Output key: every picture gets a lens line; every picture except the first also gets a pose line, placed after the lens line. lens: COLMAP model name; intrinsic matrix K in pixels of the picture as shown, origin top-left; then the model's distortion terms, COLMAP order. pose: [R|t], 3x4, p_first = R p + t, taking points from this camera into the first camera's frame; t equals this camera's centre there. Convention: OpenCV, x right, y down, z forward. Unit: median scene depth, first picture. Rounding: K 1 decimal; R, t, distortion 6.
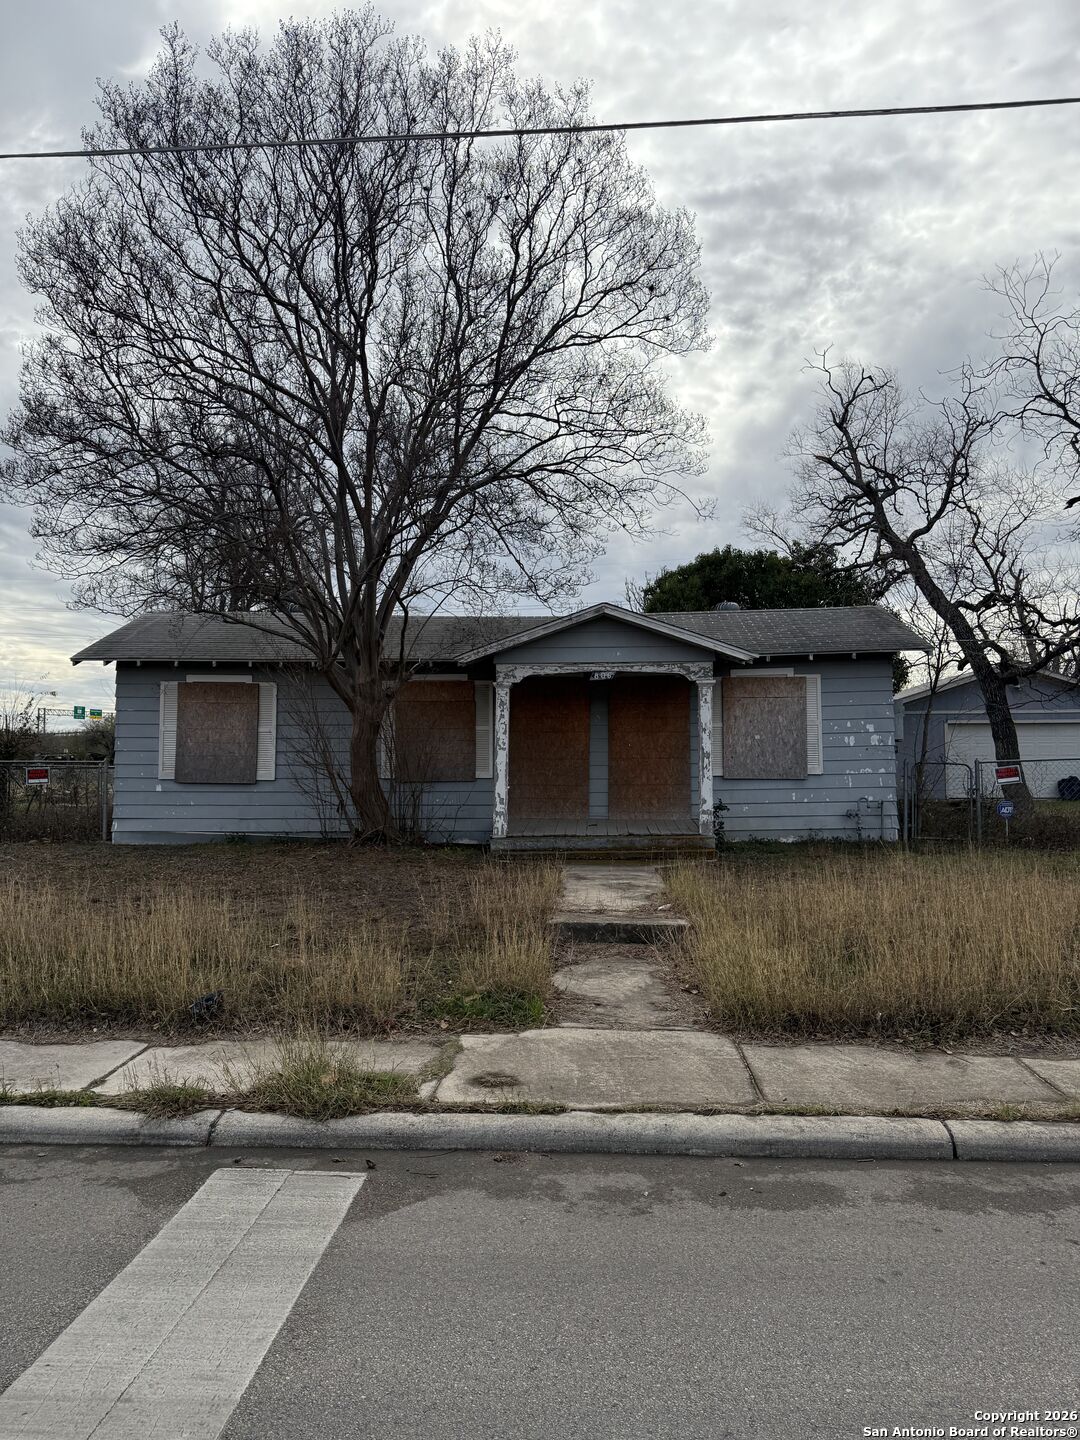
lens RADIAL K [[997.9, 0, 543.8], [0, 997.9, 694.1], [0, 0, 1]] dist [0.134981, -0.157250]
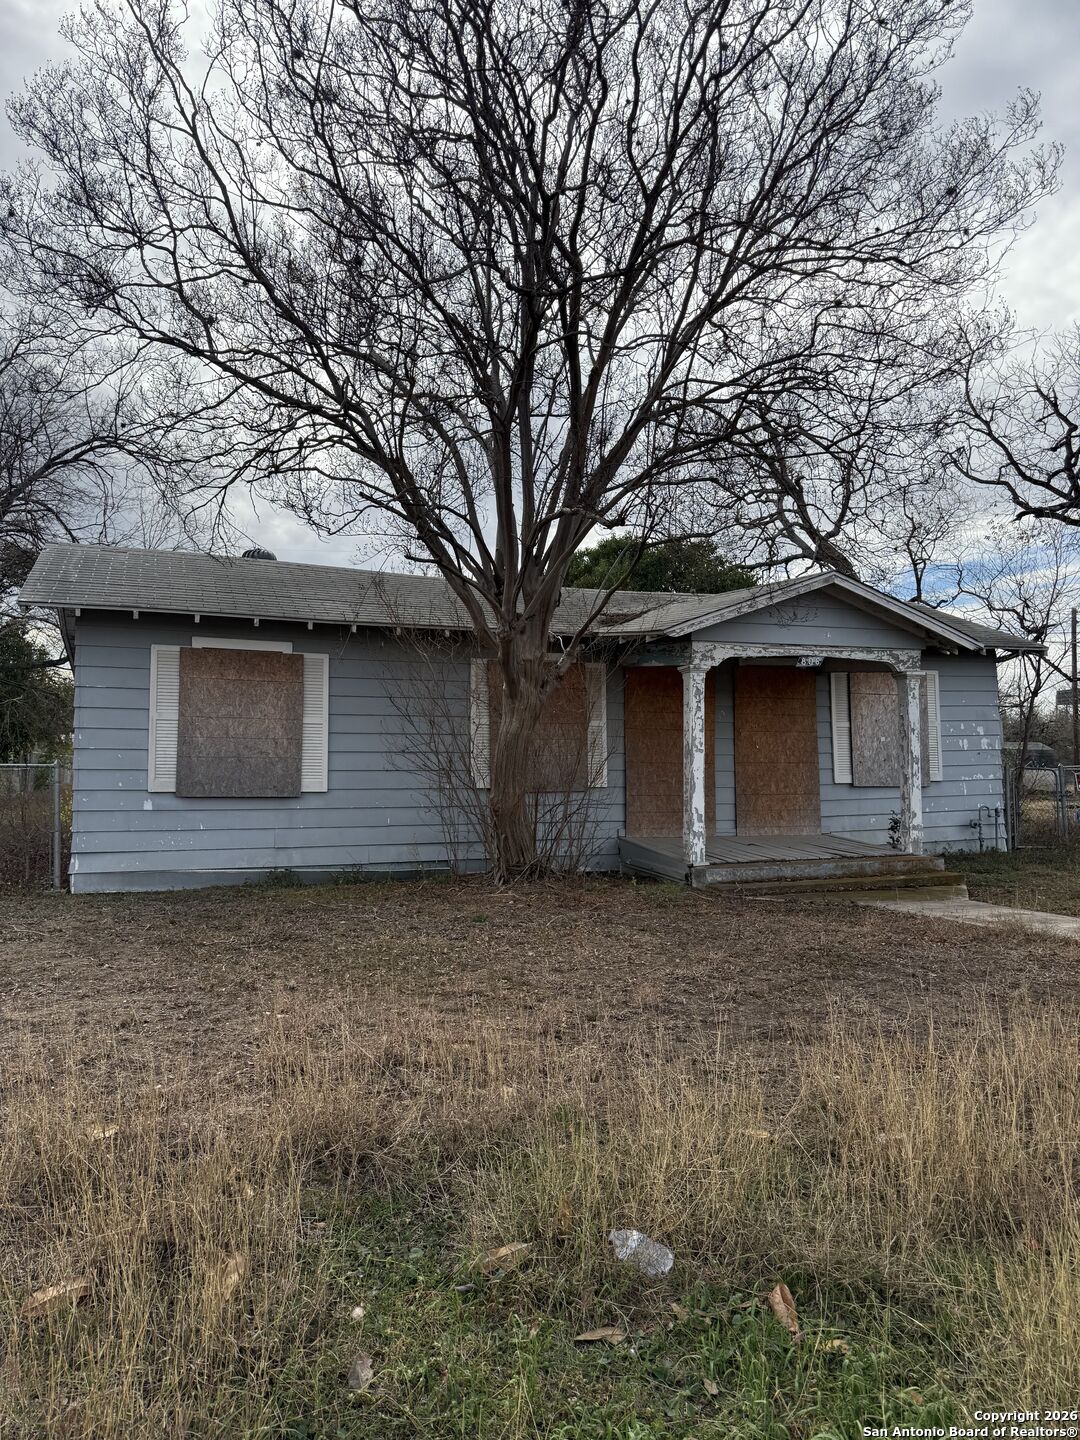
lens RADIAL K [[997.9, 0, 543.8], [0, 997.9, 694.1], [0, 0, 1]] dist [0.134981, -0.157250]
pose [[0.922184, 0.028396, 0.385707, -0.403630], [-0.027945, 0.999586, -0.006778, 0.017452], [-0.385740, -0.004528, 0.922597, 0.291323]]
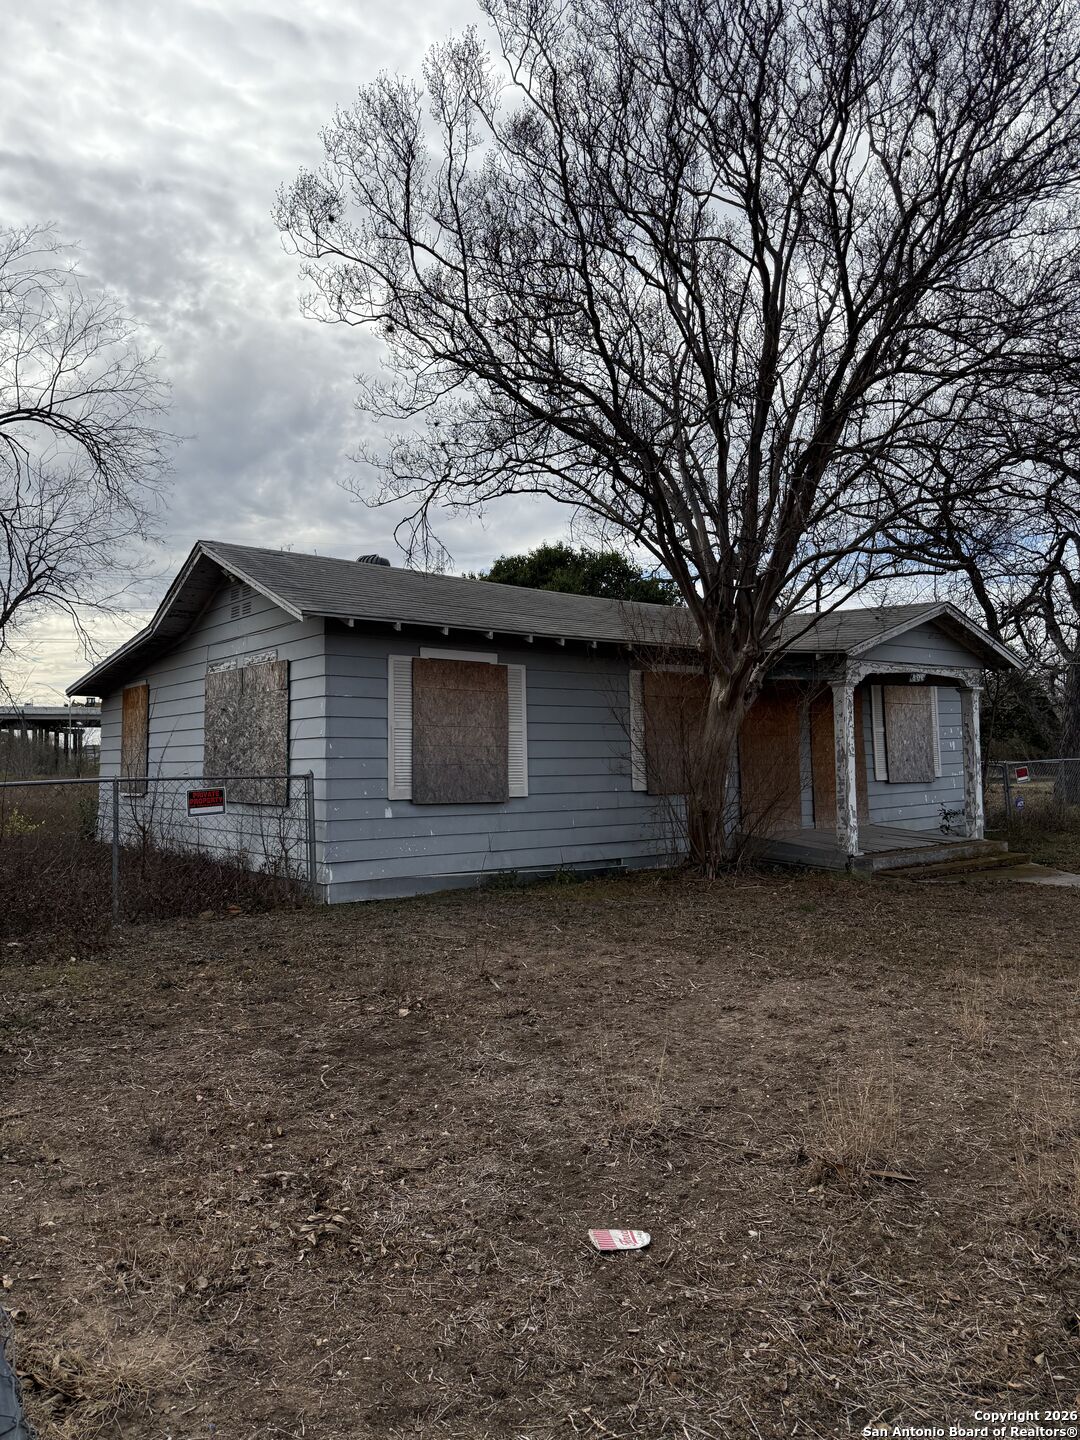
lens RADIAL K [[997.9, 0, 543.8], [0, 997.9, 694.1], [0, 0, 1]] dist [0.134981, -0.157250]
pose [[0.769476, 0.033429, 0.637800, -0.735016], [-0.034742, 0.999342, -0.010464, 0.017326], [-0.637730, -0.014107, 0.770131, 0.428840]]
